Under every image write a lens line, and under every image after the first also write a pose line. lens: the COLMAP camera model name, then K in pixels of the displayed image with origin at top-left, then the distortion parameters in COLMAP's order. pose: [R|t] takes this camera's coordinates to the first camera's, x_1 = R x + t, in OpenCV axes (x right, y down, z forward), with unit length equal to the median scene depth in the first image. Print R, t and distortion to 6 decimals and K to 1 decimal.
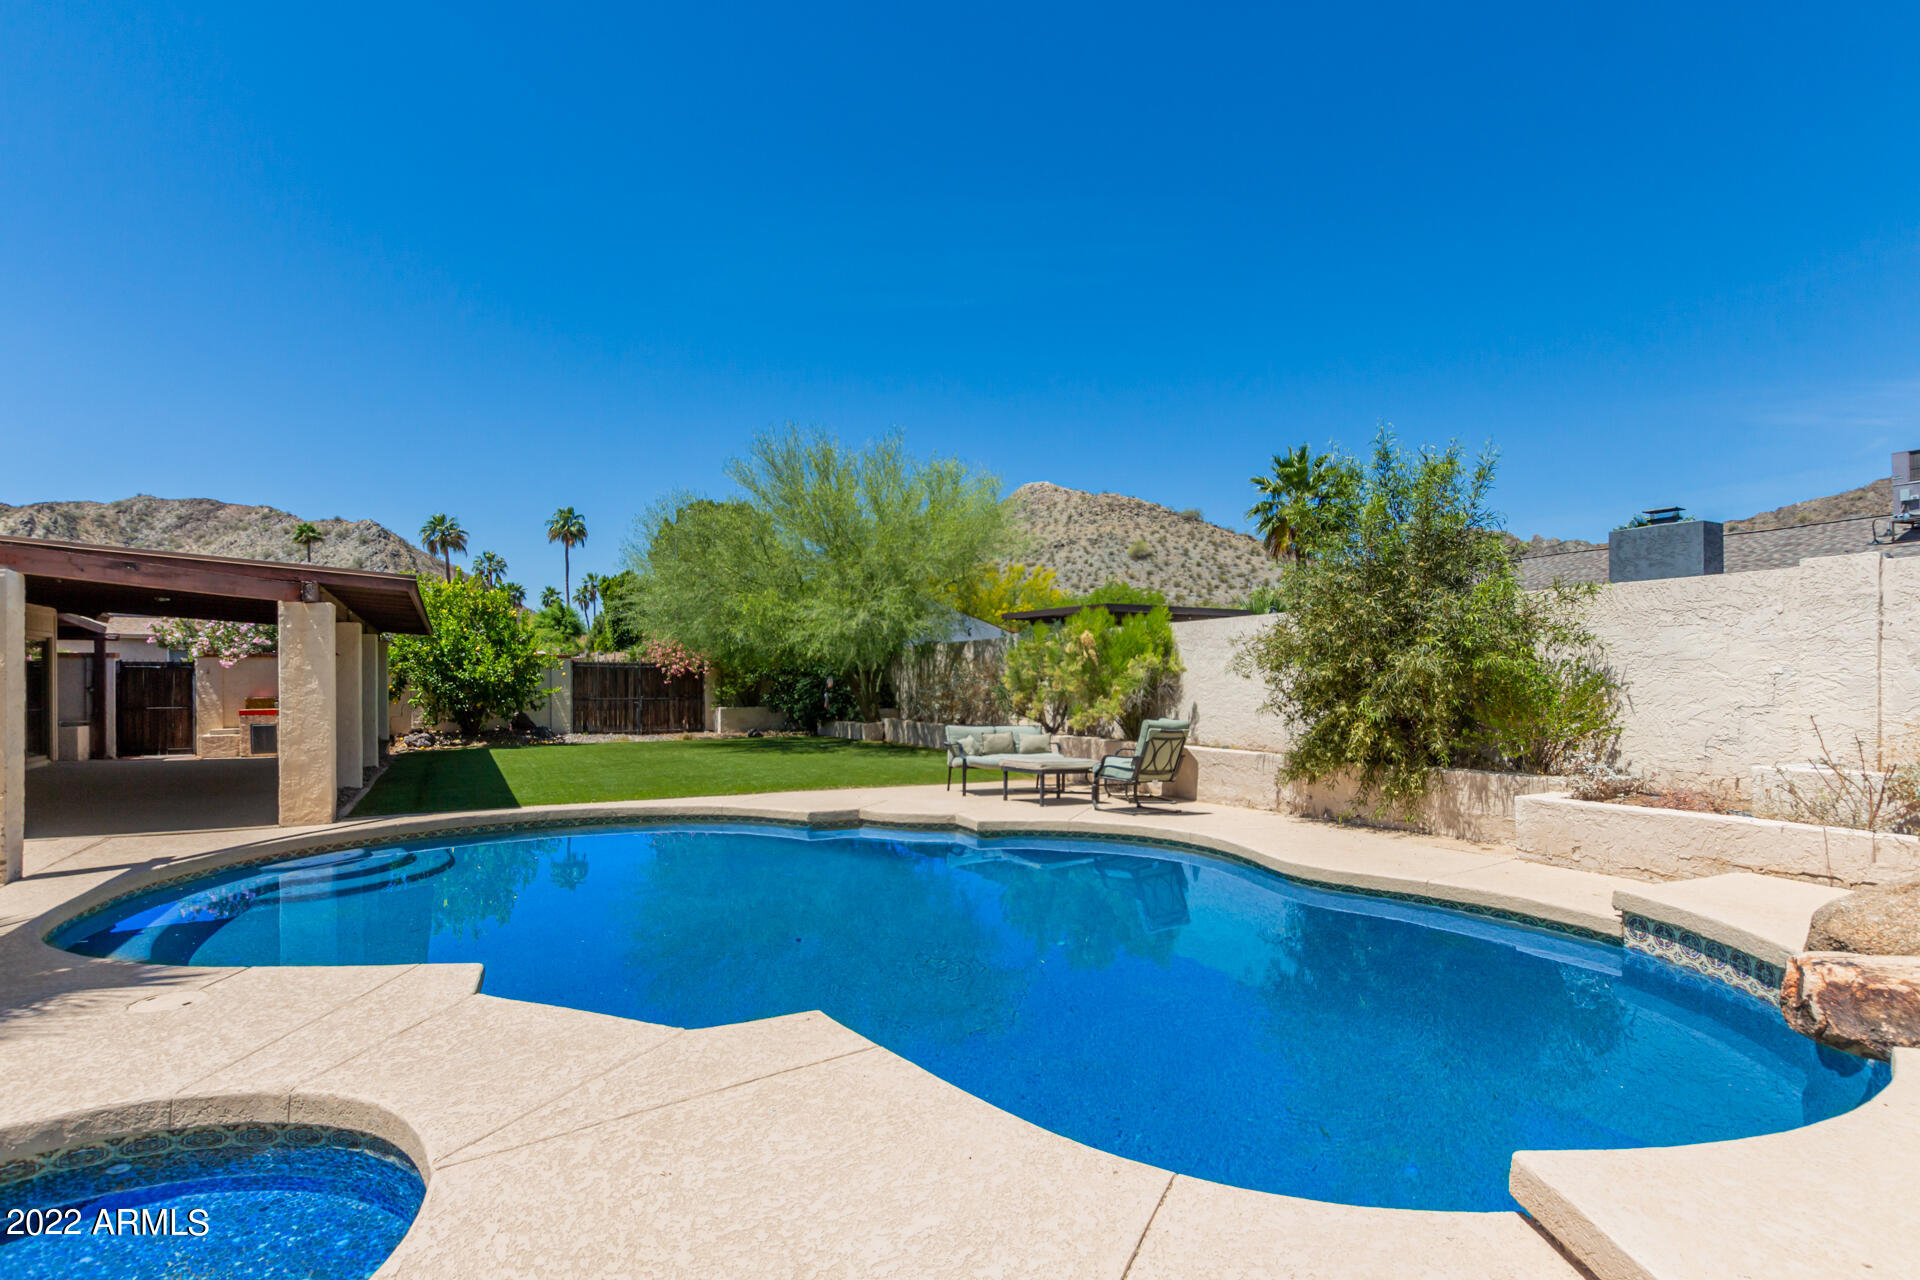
lens RADIAL K [[880.9, 0, 1000.2], [0, 880.9, 659.0], [0, 0, 1]] dist [0.010100, -0.004417]
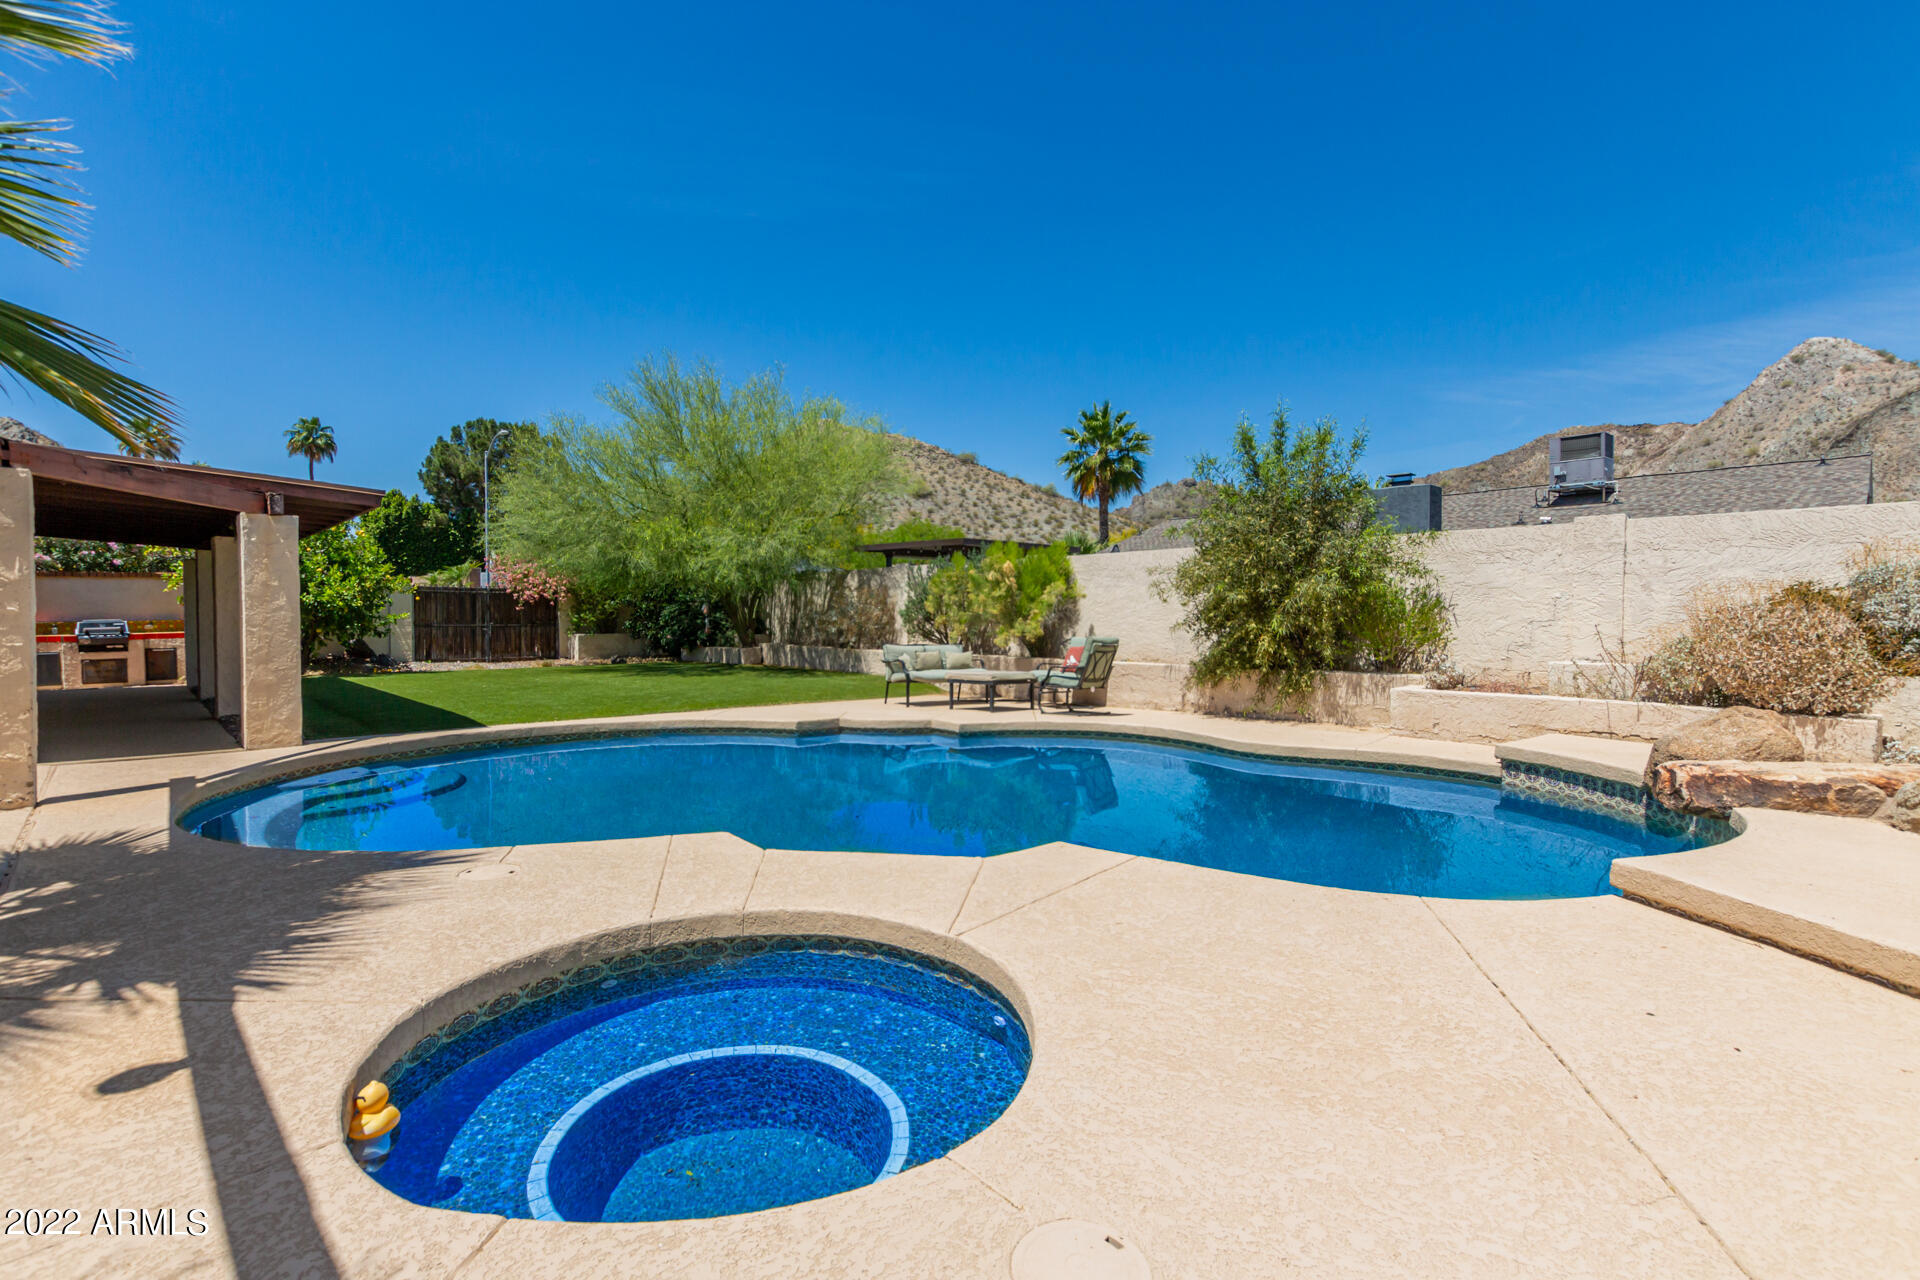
lens RADIAL K [[880.9, 0, 924.0], [0, 880.9, 620.1], [0, 0, 1]] dist [0.010100, -0.004417]
pose [[0.970731, 0.002316, 0.240156, -0.330389], [-0.008910, 0.999612, 0.026373, 0.017735], [-0.240002, -0.027741, 0.970376, -0.096663]]
